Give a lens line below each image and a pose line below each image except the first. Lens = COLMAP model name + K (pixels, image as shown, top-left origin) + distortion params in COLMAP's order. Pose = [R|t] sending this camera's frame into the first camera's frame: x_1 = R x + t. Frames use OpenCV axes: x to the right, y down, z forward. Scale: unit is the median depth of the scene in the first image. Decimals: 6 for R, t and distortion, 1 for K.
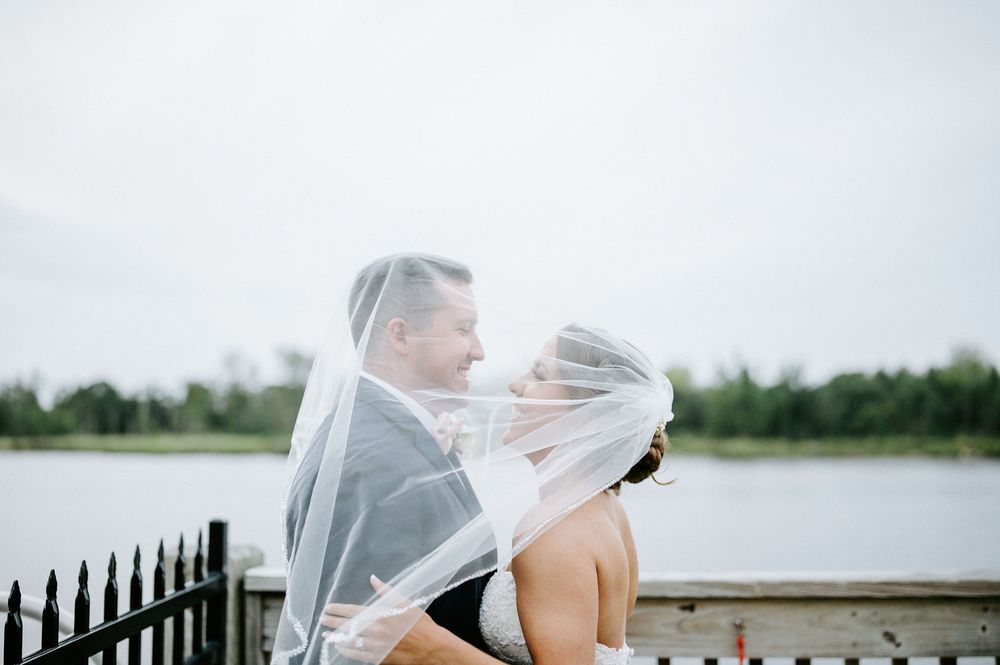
lens RADIAL K [[1237.7, 0, 500.0], [0, 1237.7, 332.5], [0, 0, 1]] dist [-0.015158, -0.029740]
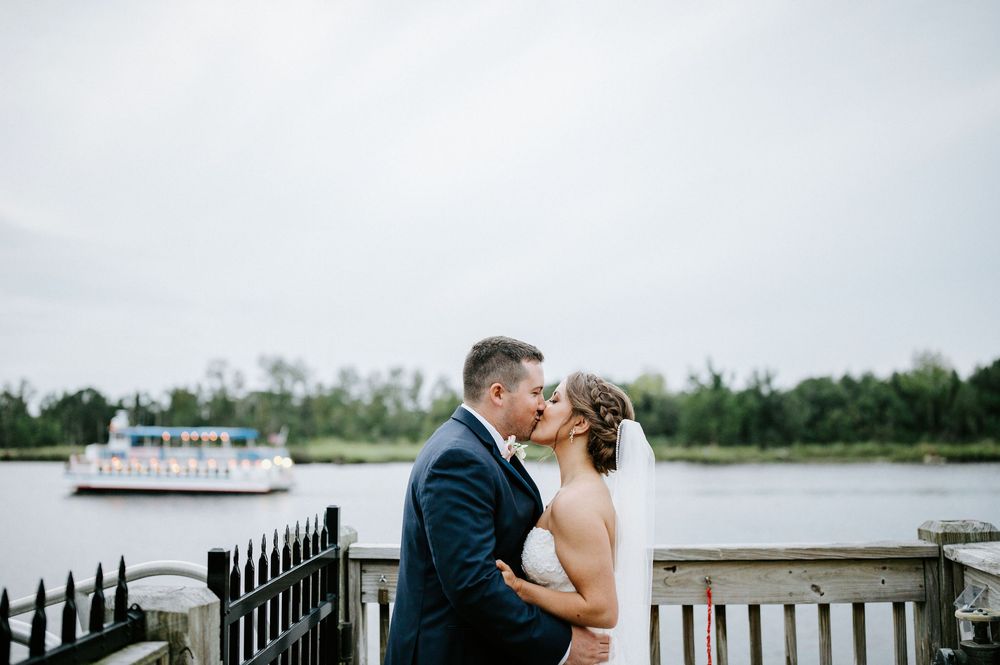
lens RADIAL K [[1237.7, 0, 500.0], [0, 1237.7, 332.5], [0, 0, 1]] dist [-0.015158, -0.029740]
pose [[0.999749, -0.002776, 0.022224, -0.069455], [0.002852, 0.999990, -0.003404, -0.037368], [-0.022214, 0.003466, 0.999747, -0.380535]]
